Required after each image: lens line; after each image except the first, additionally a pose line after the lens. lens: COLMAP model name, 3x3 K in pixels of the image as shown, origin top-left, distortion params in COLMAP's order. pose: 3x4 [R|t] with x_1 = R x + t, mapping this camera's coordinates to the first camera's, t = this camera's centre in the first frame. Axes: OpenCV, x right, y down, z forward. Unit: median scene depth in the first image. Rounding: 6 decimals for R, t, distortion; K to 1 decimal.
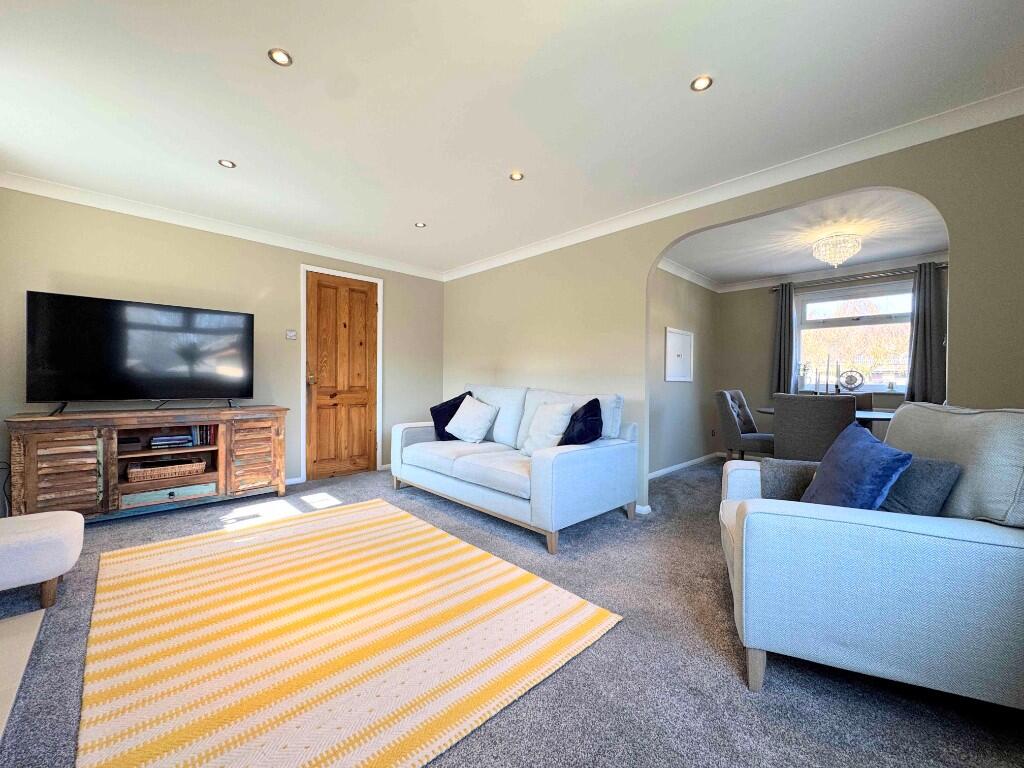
lens RADIAL K [[406.4, 0, 511.3], [0, 406.4, 384.2], [0, 0, 1]] dist [-0.002431, -0.000450]
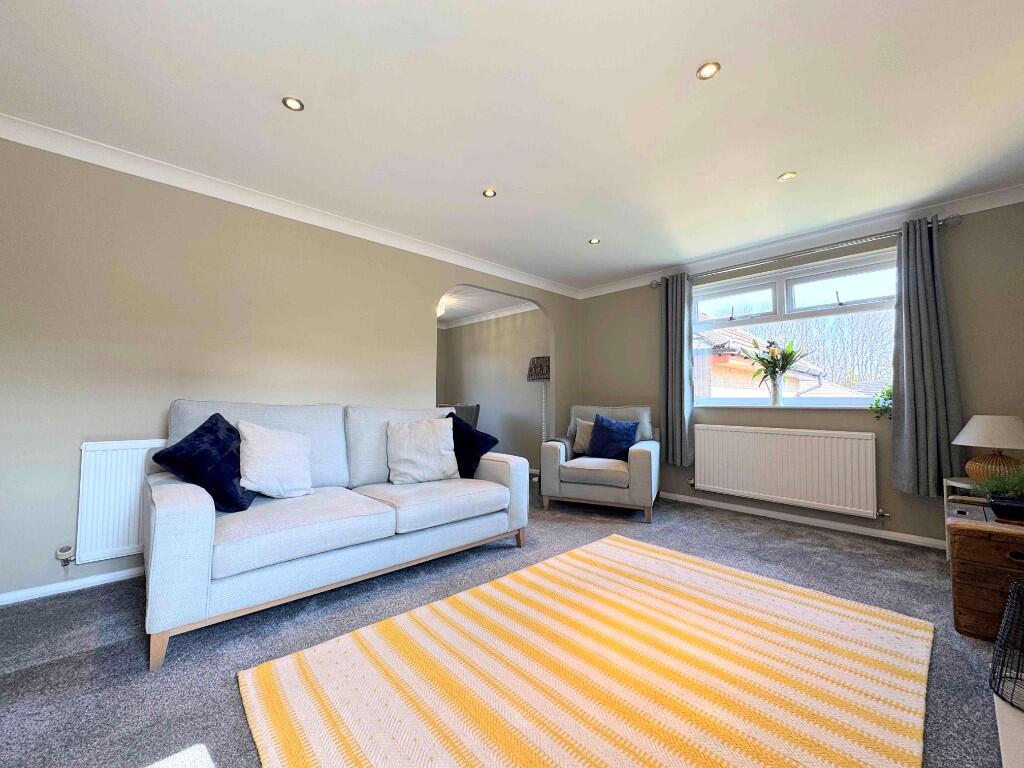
lens RADIAL K [[413.4, 0, 513.2], [0, 413.4, 380.5], [0, 0, 1]] dist [0.000009, -0.000088]
pose [[0.008907, 0.035935, 0.999314, -0.878209], [0.003101, 0.999348, -0.035964, -0.008557], [-0.999956, 0.003419, 0.008789, 0.821397]]
